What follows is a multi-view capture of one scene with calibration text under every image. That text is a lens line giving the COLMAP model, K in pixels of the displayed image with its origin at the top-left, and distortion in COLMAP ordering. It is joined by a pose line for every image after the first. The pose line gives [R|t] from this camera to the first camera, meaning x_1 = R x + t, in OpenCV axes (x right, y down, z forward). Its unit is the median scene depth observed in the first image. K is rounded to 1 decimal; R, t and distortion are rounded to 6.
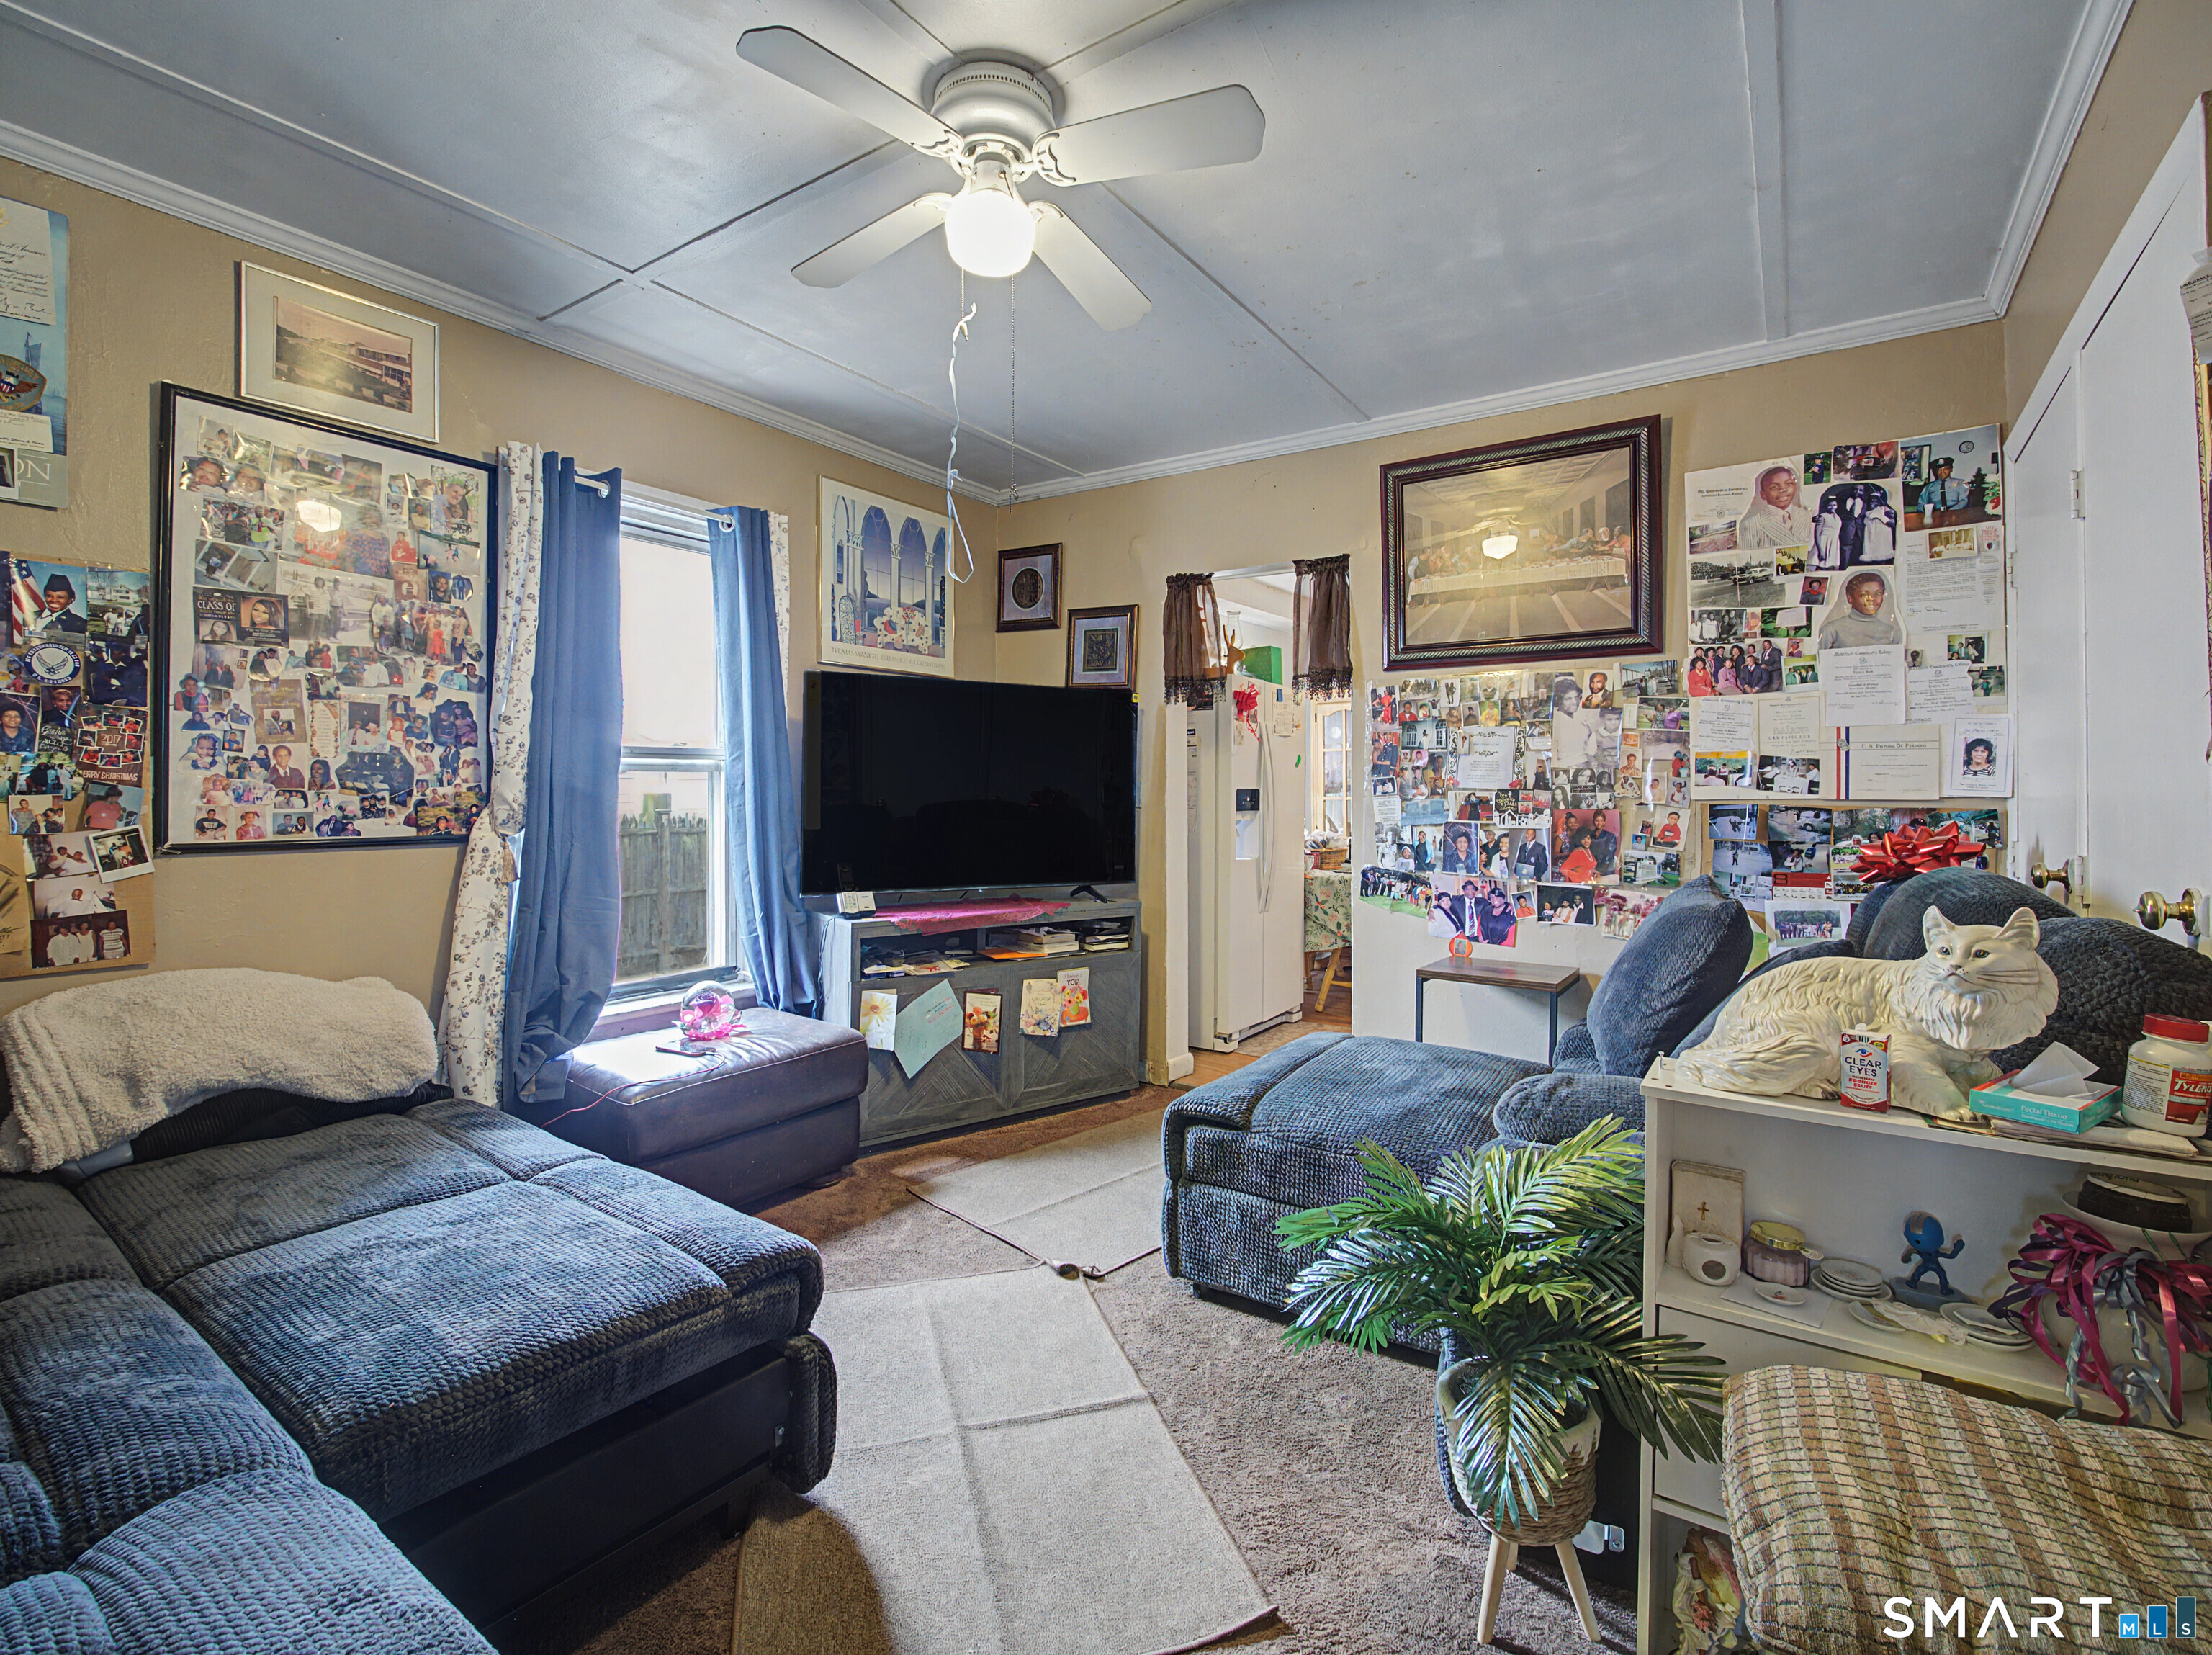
lens RADIAL K [[991.9, 0, 1098.8], [0, 991.9, 806.1], [0, 0, 1]] dist [-0.022489, -0.000286]
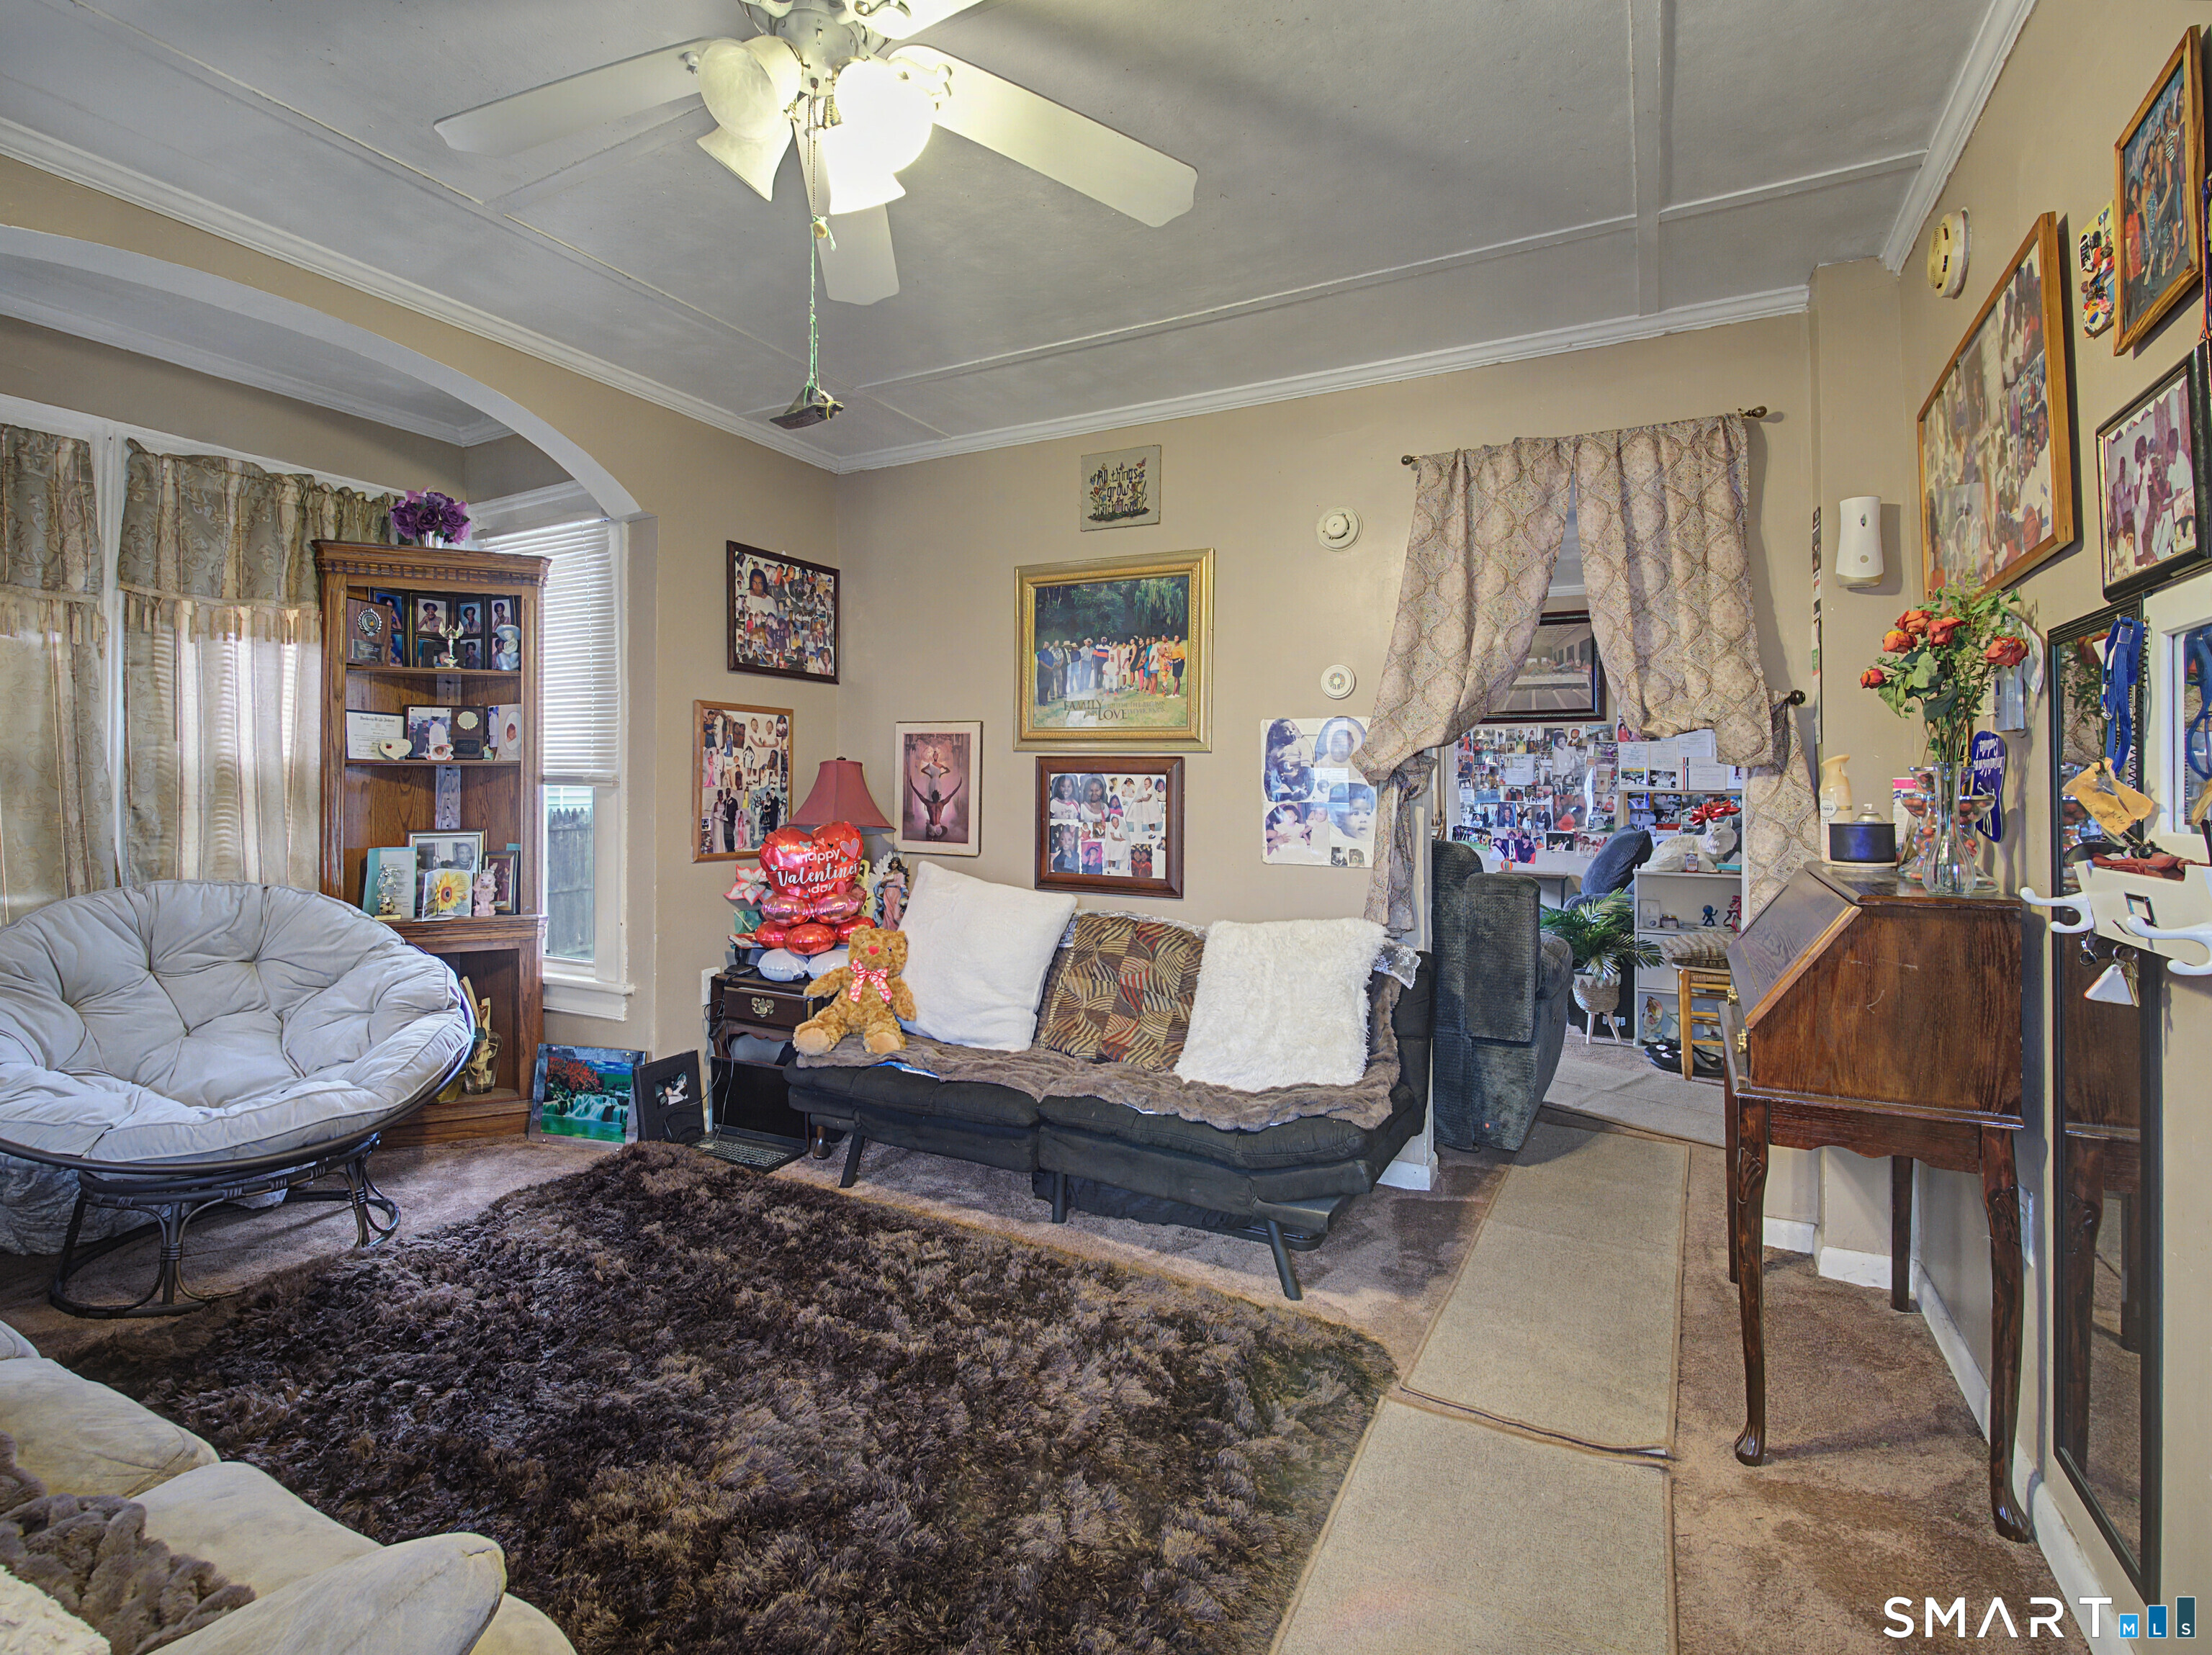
lens RADIAL K [[1004.8, 0, 1101.7], [0, 1004.8, 795.1], [0, 0, 1]] dist [-0.018480, -0.000663]
pose [[0.992785, -0.002975, 0.119873, -0.728781], [0.003206, 0.999993, -0.001733, 0.003661], [-0.119867, 0.002105, 0.992788, -0.960162]]
